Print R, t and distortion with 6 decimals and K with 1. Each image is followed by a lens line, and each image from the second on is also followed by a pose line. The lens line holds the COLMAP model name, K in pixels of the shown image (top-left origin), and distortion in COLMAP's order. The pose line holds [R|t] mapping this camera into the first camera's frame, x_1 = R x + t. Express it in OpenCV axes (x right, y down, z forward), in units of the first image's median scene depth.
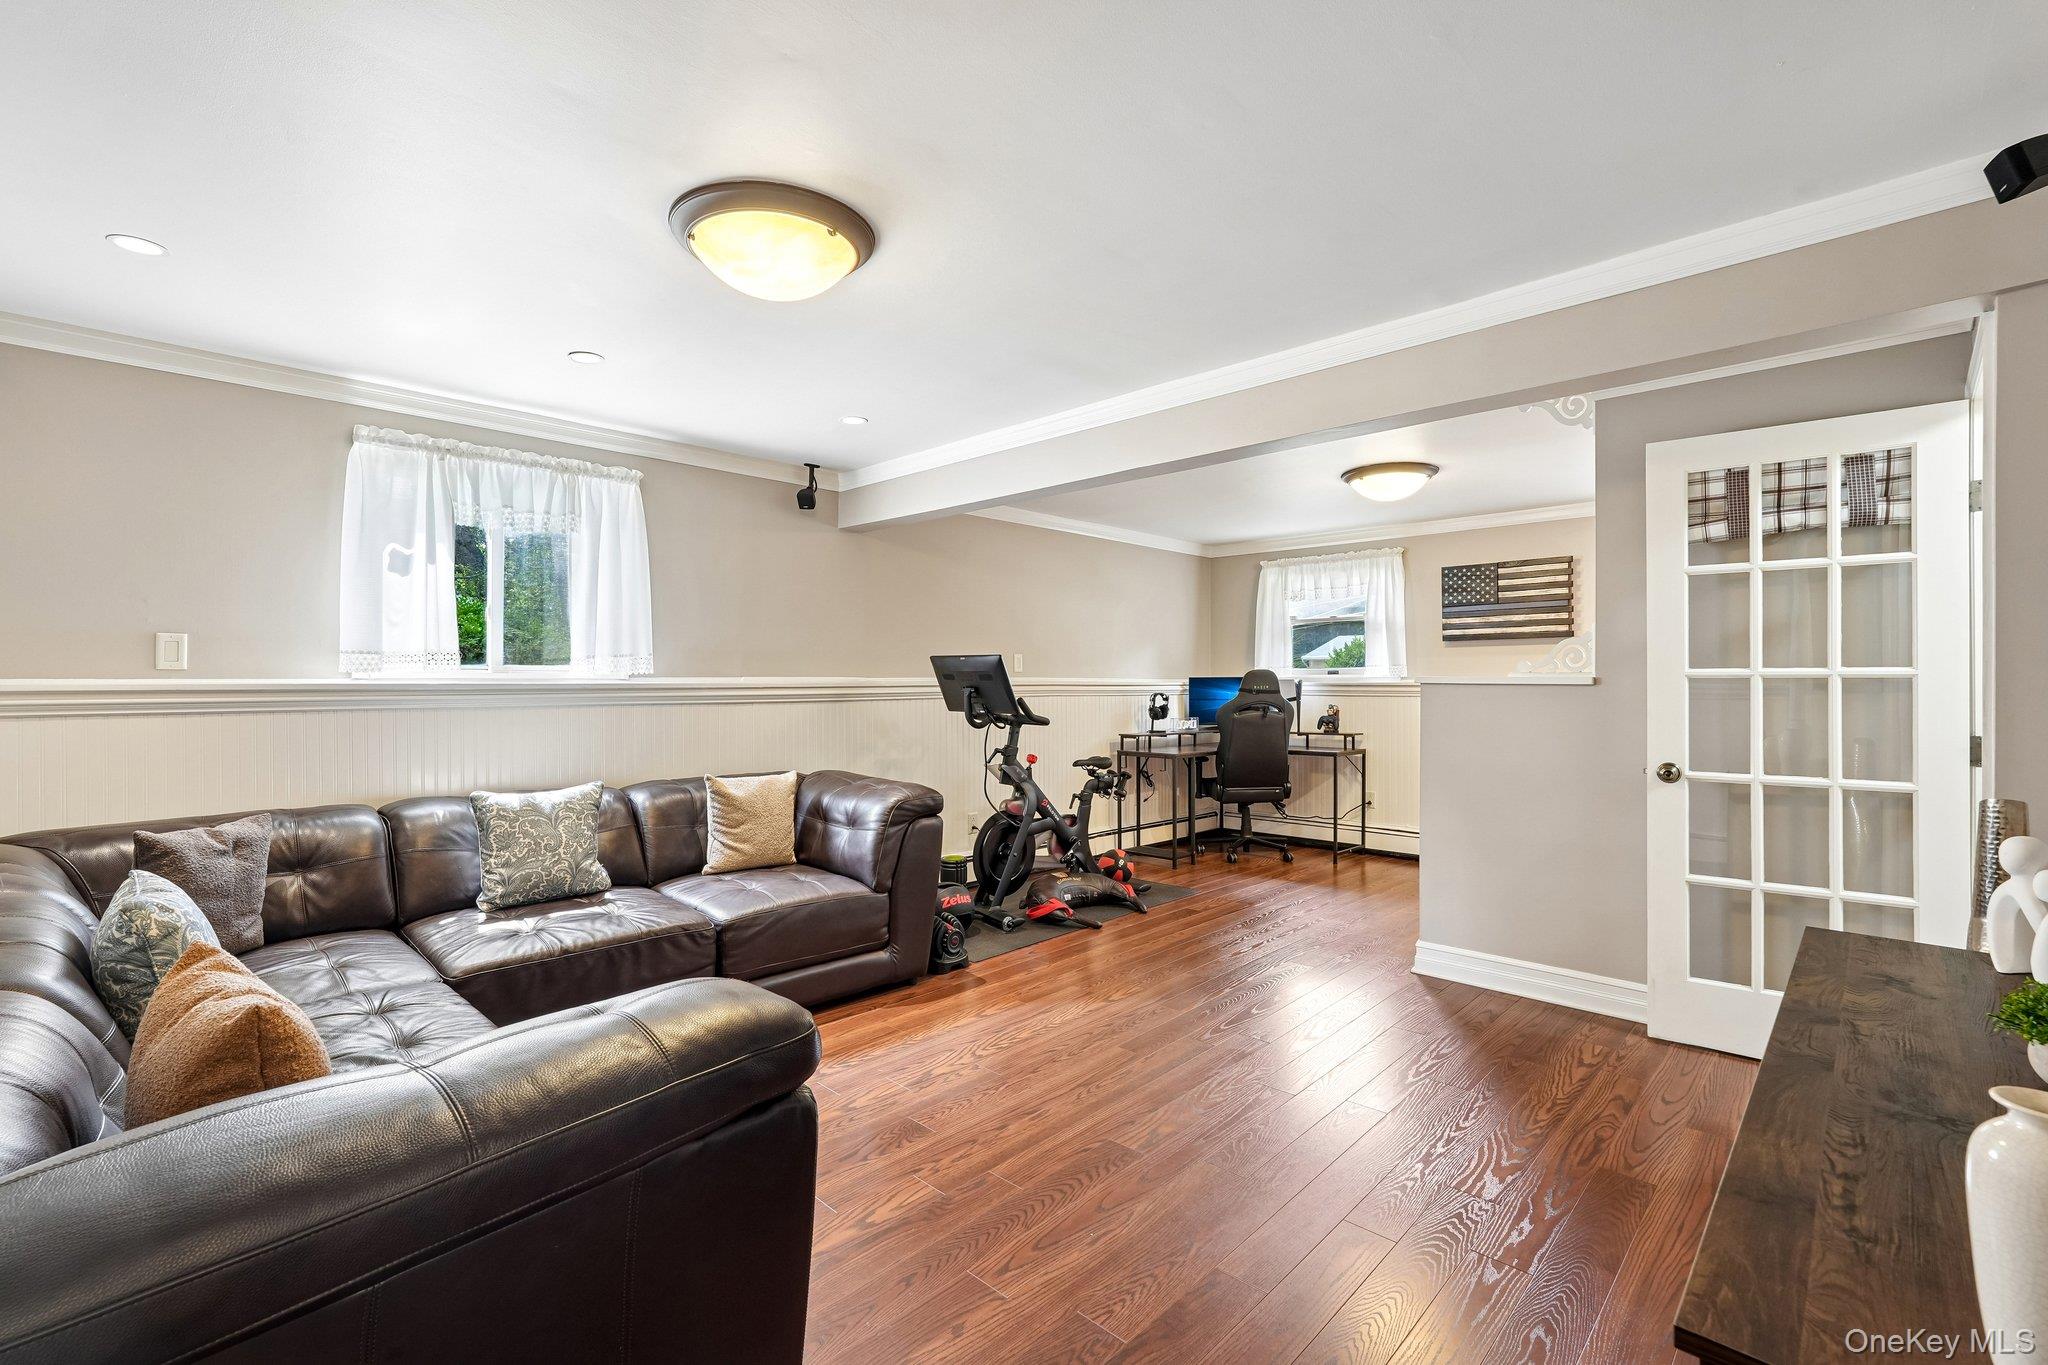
lens RADIAL K [[905.5, 0, 1018.2], [0, 905.5, 682.4], [0, 0, 1]] dist [-0.017537, 0.010011]
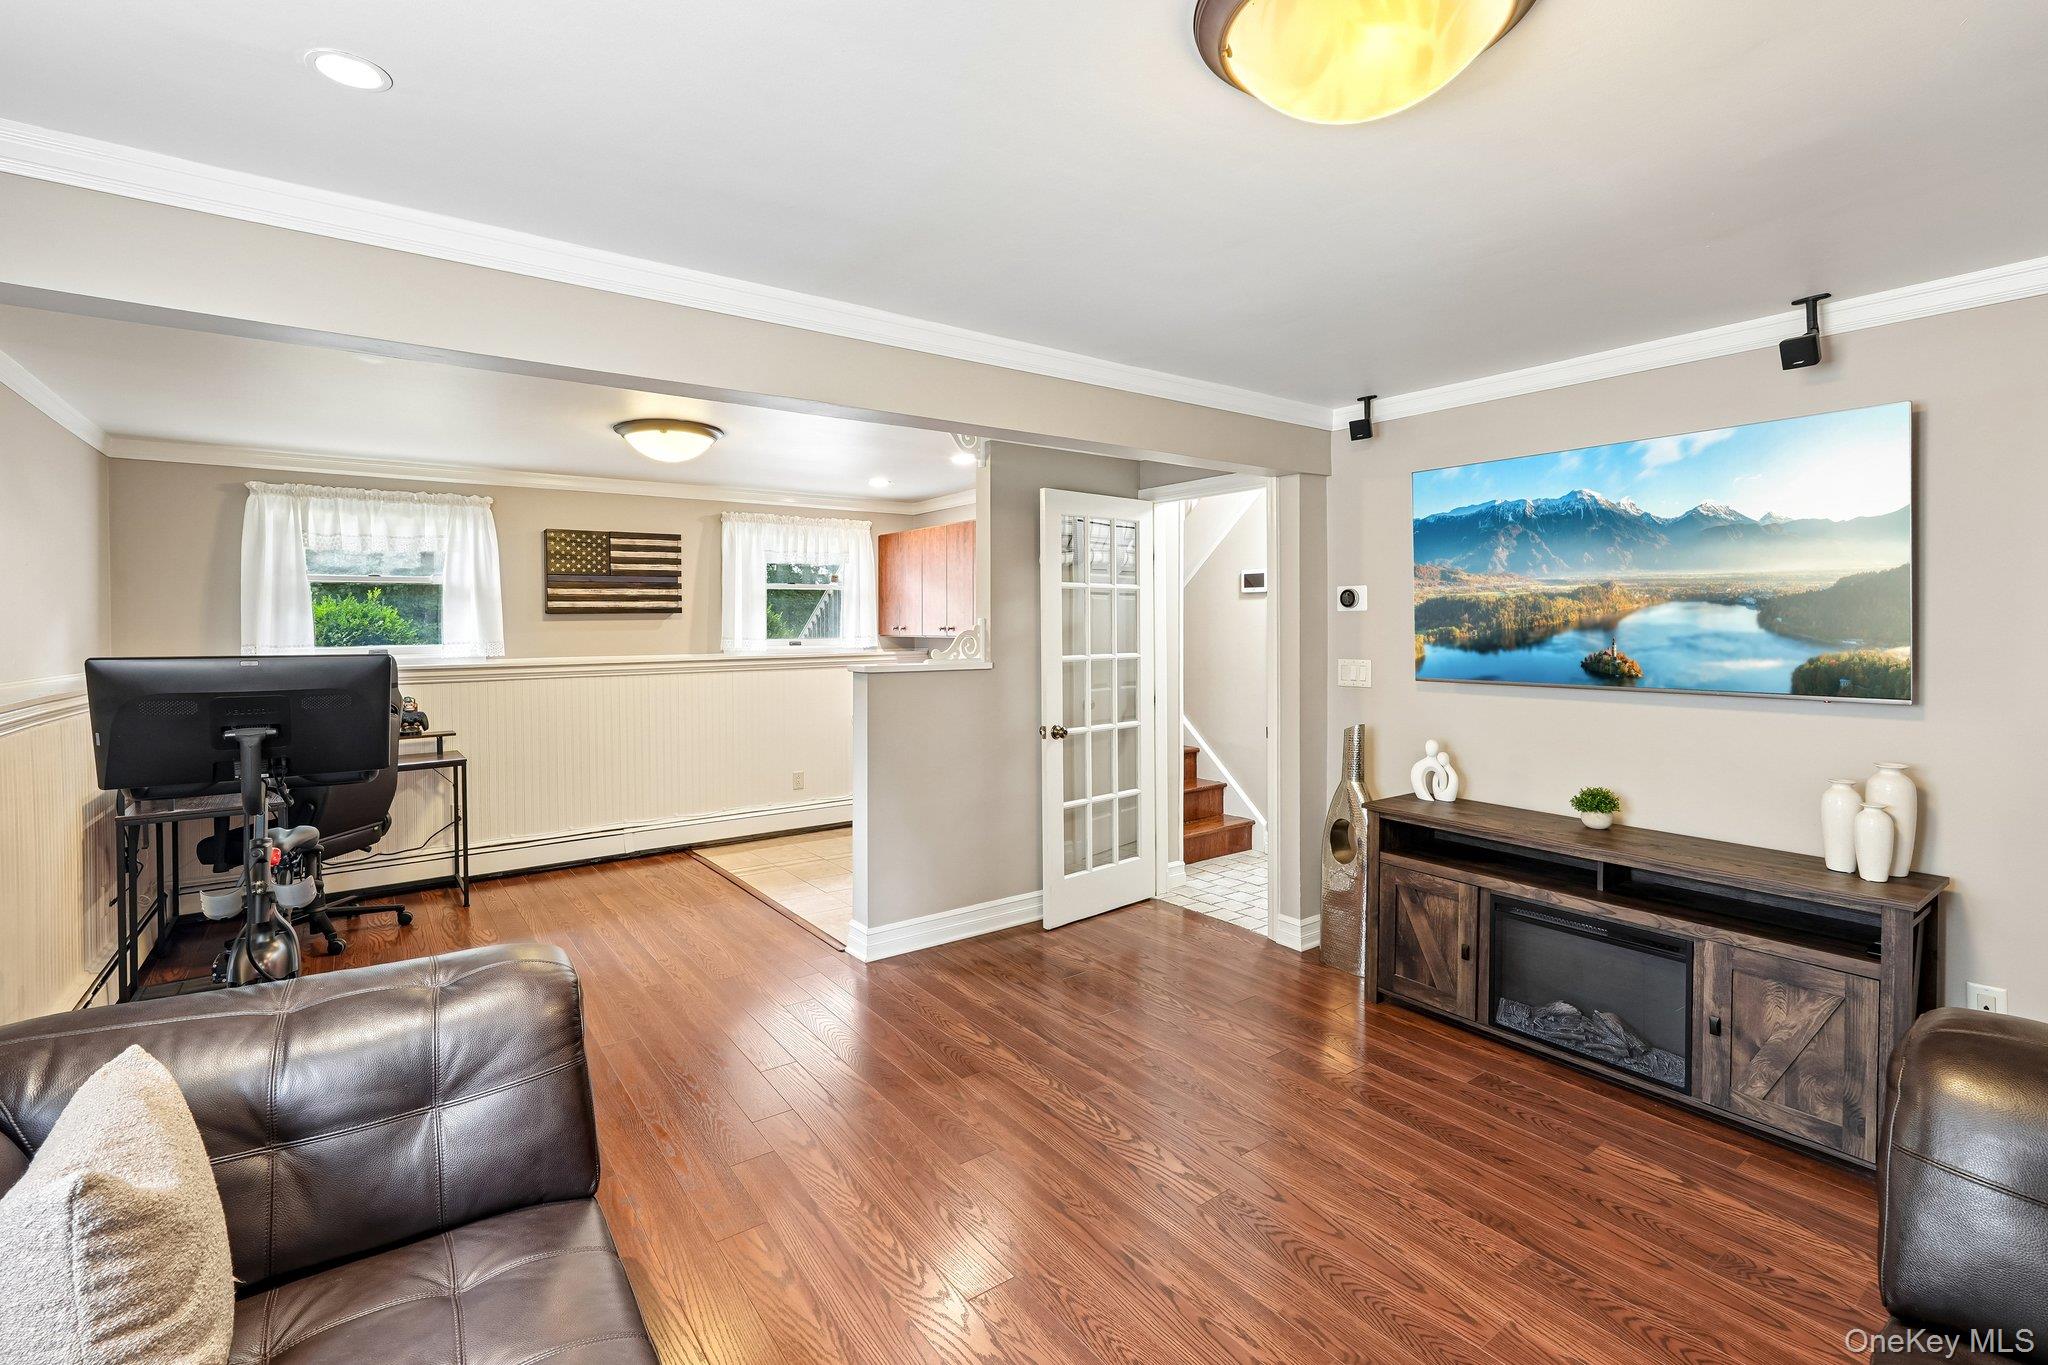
lens RADIAL K [[918.6, 0, 1017.5], [0, 918.6, 633.1], [0, 0, 1]] dist [-0.003085, -0.000044]
pose [[0.165252, -0.011489, 0.986184, -0.458099], [0.009116, 0.999907, 0.010121, -0.044448], [-0.986209, 0.007318, 0.165342, 0.565844]]
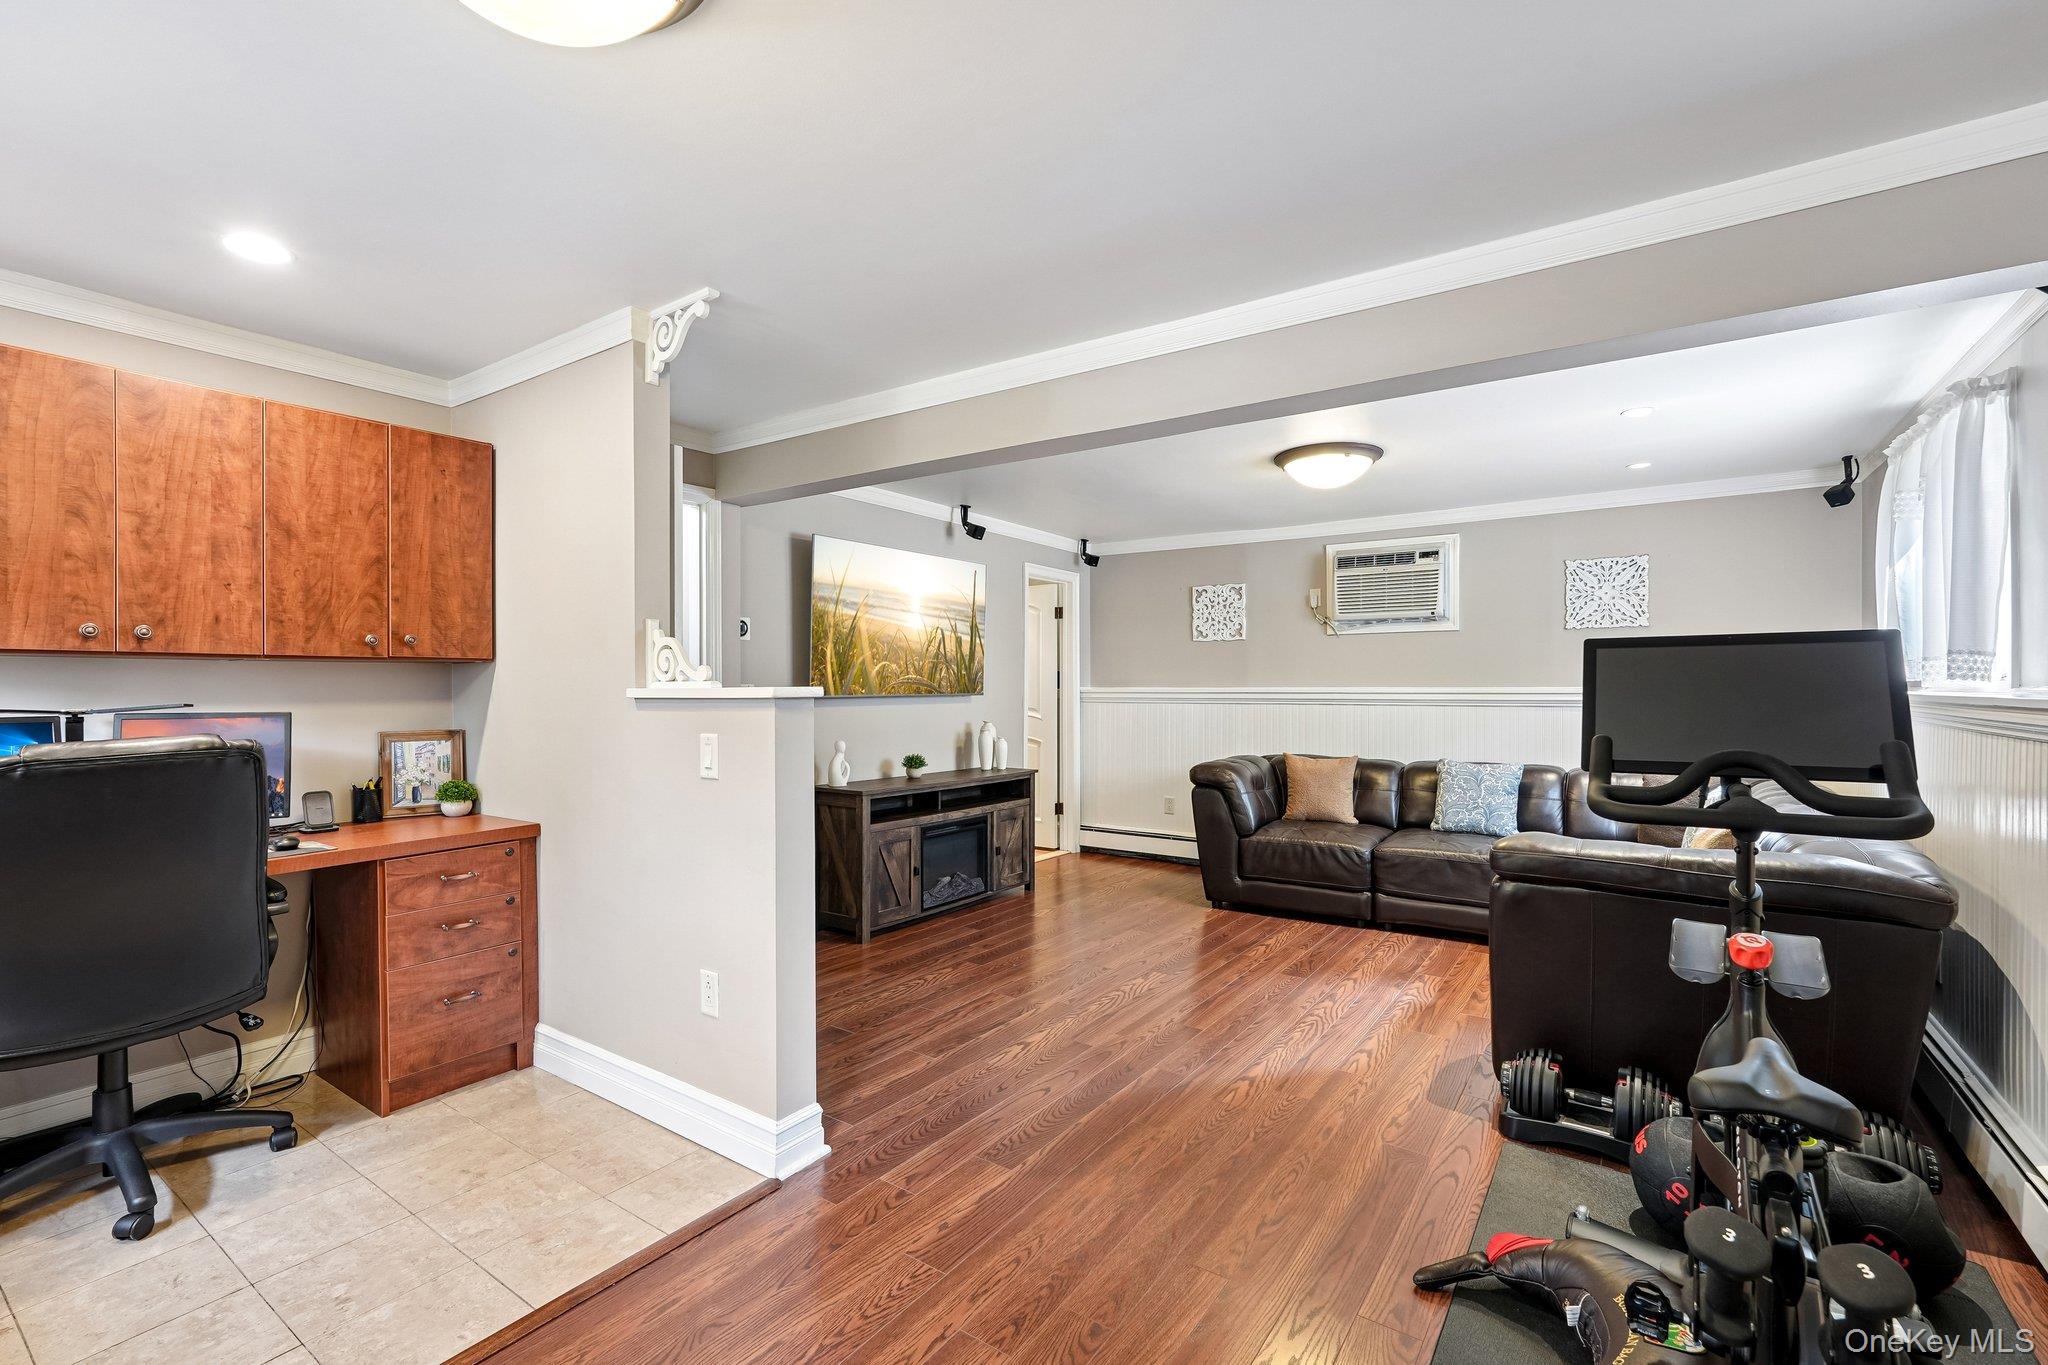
lens RADIAL K [[905.5, 0, 1018.2], [0, 905.5, 682.4], [0, 0, 1]] dist [-0.017537, 0.010011]
pose [[-0.987260, 0.000370, -0.159113, 0.346353], [0.000321, 1.000000, 0.000332, -0.008185], [0.159113, 0.000277, -0.987260, 1.407569]]
